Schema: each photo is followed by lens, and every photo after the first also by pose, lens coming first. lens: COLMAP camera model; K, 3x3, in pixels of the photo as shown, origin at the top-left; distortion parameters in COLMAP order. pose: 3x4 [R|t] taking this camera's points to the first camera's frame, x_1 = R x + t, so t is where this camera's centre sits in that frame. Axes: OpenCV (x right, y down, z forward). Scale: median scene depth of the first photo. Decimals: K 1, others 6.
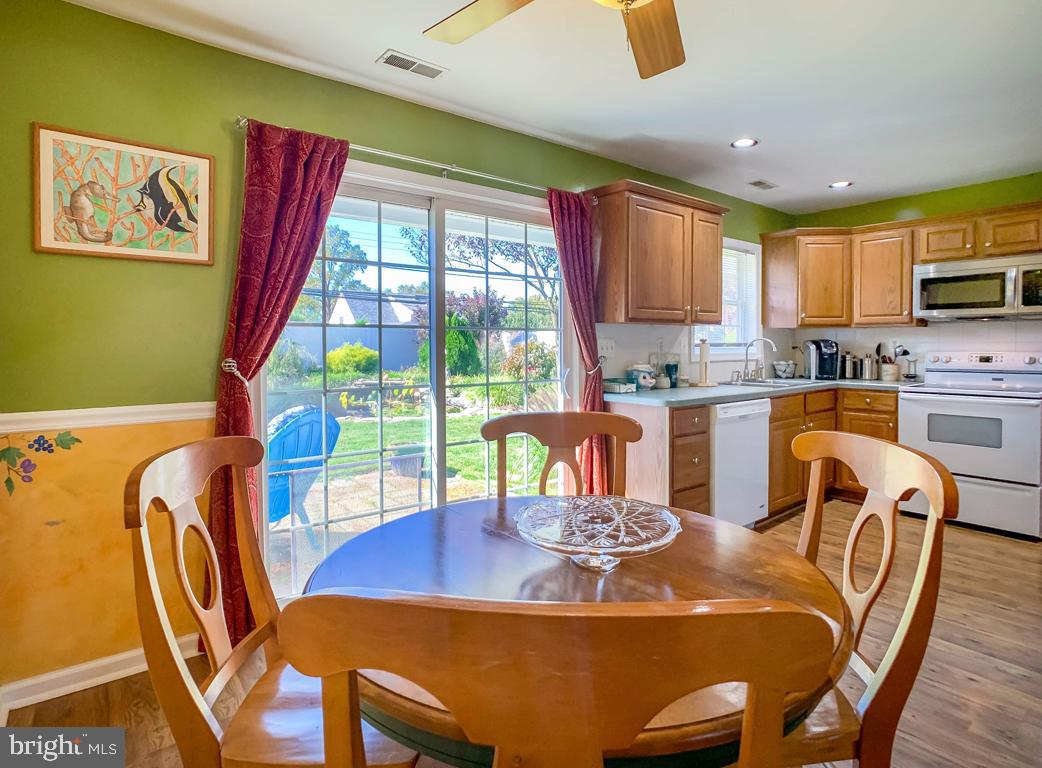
lens RADIAL K [[556.0, 0, 512.4], [0, 556.0, 348.4], [0, 0, 1]] dist [-0.062378, 0.024323]
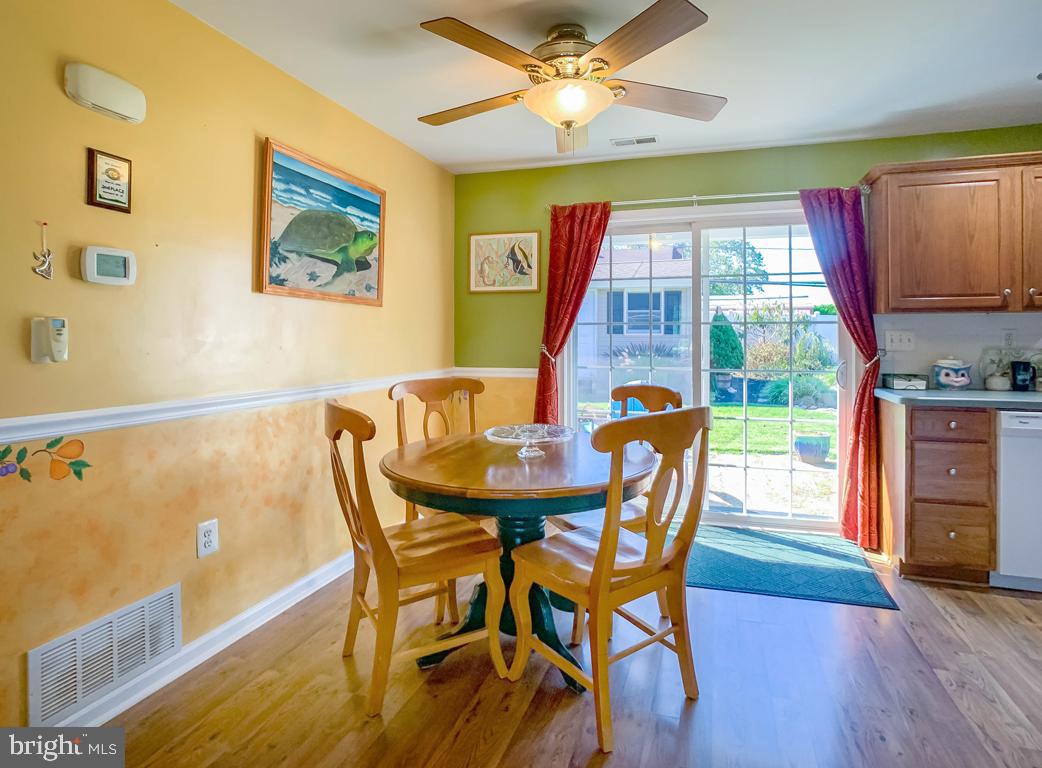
lens RADIAL K [[546.0, 0, 550.4], [0, 546.0, 340.1], [0, 0, 1]] dist [-0.064106, 0.023268]
pose [[0.581541, 0.002242, -0.813514, 0.543722], [-0.006578, 0.999976, -0.001947, 0.003748], [0.813490, 0.006483, 0.581542, 0.004249]]
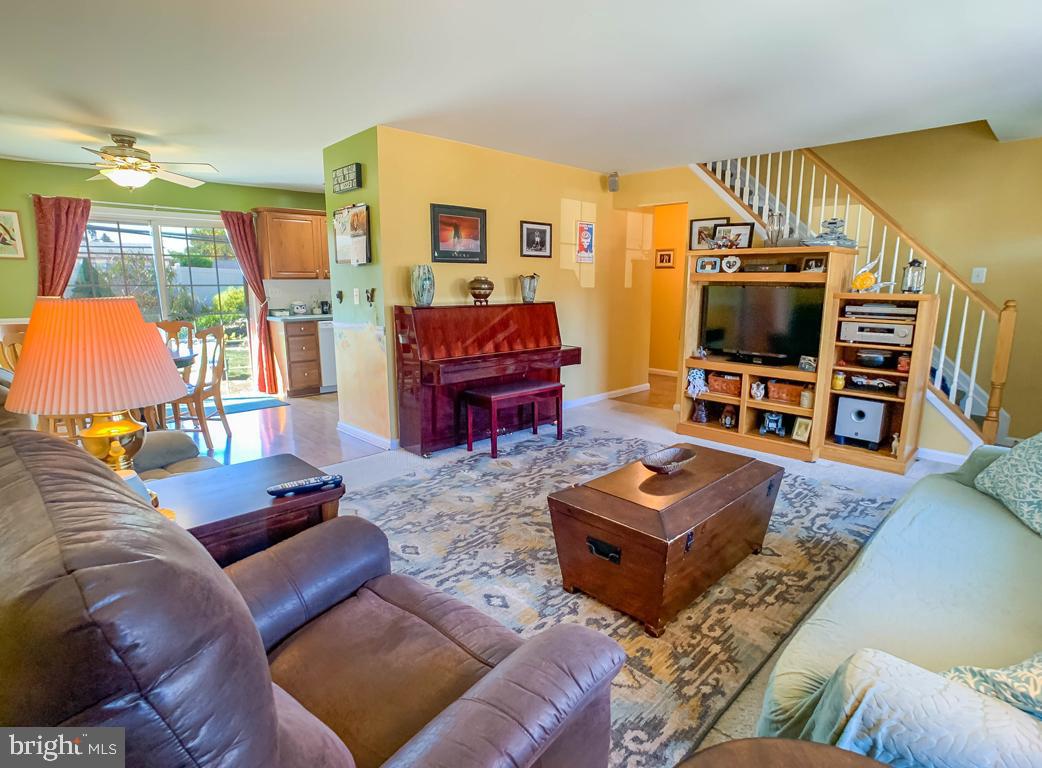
lens RADIAL K [[546.4, 0, 515.8], [0, 546.4, 387.9], [0, 0, 1]] dist [-0.044101, 0.021876]
pose [[0.994817, -0.015346, 0.100517, 0.779208], [-0.003492, 0.982807, 0.184604, -0.024366], [-0.101622, -0.183998, 0.977659, -0.933596]]
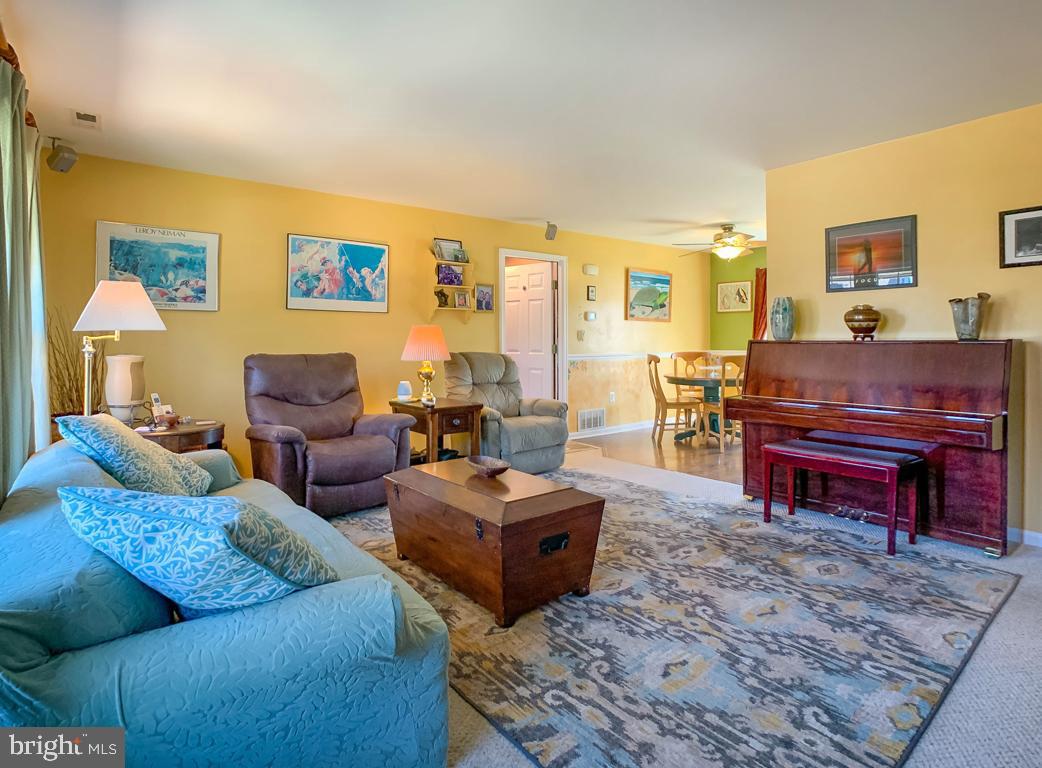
lens RADIAL K [[560.4, 0, 534.0], [0, 560.4, 362.1], [0, 0, 1]] dist [-0.076058, 0.033259]
pose [[0.016832, 0.039183, -0.999090, 1.770846], [-0.003274, 0.999229, 0.039133, 0.019972], [0.999853, 0.002612, 0.016948, -0.260669]]
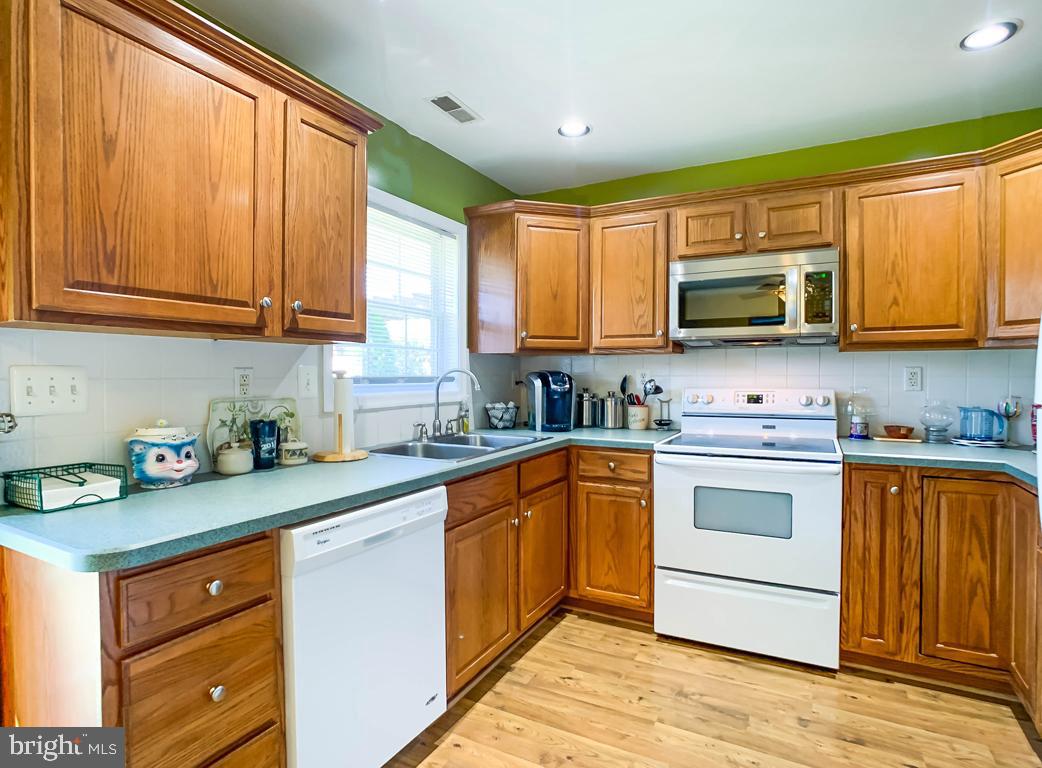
lens RADIAL K [[553.7, 0, 517.6], [0, 553.7, 382.8], [0, 0, 1]] dist [-0.065033, 0.025074]
pose [[0.914830, -0.005861, 0.403796, 0.317495], [0.003406, 0.999971, 0.006799, -0.008133], [-0.403824, -0.004845, 0.914824, 0.491314]]
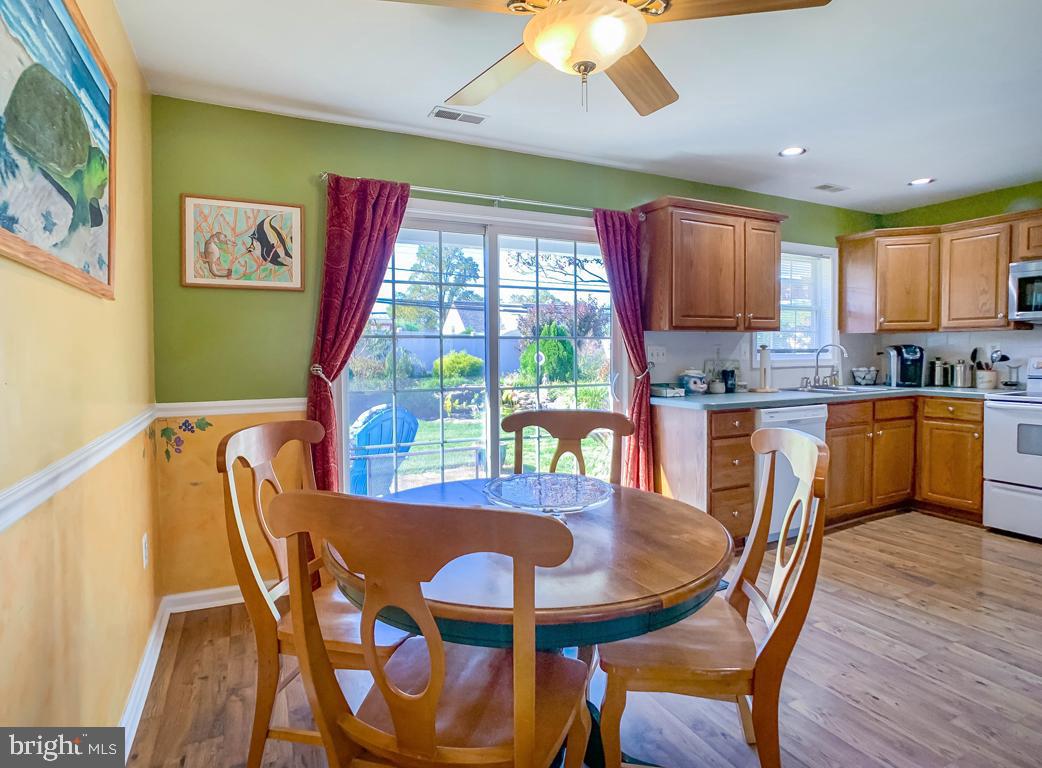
lens RADIAL K [[552.0, 0, 505.7], [0, 552.0, 366.7], [0, 0, 1]] dist [-0.062061, 0.029416]
pose [[0.976324, -0.000117, -0.216312, 0.111049], [0.004484, 0.999796, 0.019697, 0.000385], [0.216266, -0.020201, 0.976126, -0.087879]]
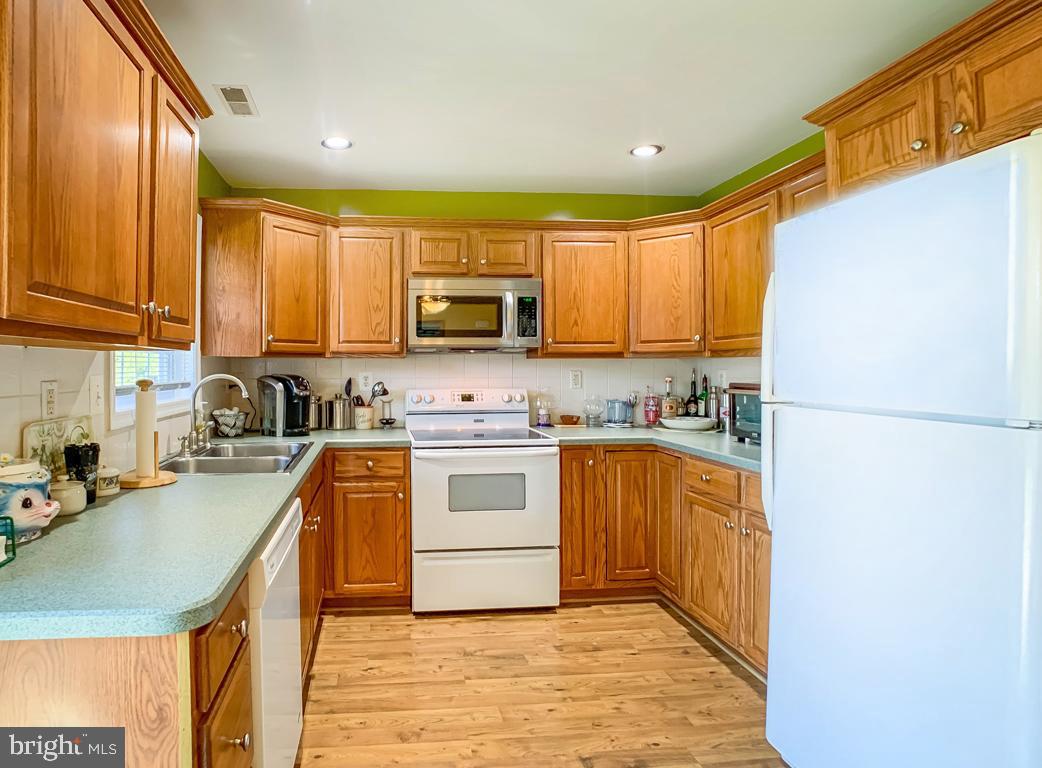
lens RADIAL K [[579.8, 0, 421.2], [0, 579.8, 370.9], [0, 0, 1]] dist [-0.032855, 0.000534]
pose [[0.548701, -0.004928, 0.836004, 0.080467], [0.009393, 0.999956, -0.000271, -0.024563], [-0.835966, 0.008001, 0.548723, 0.598758]]
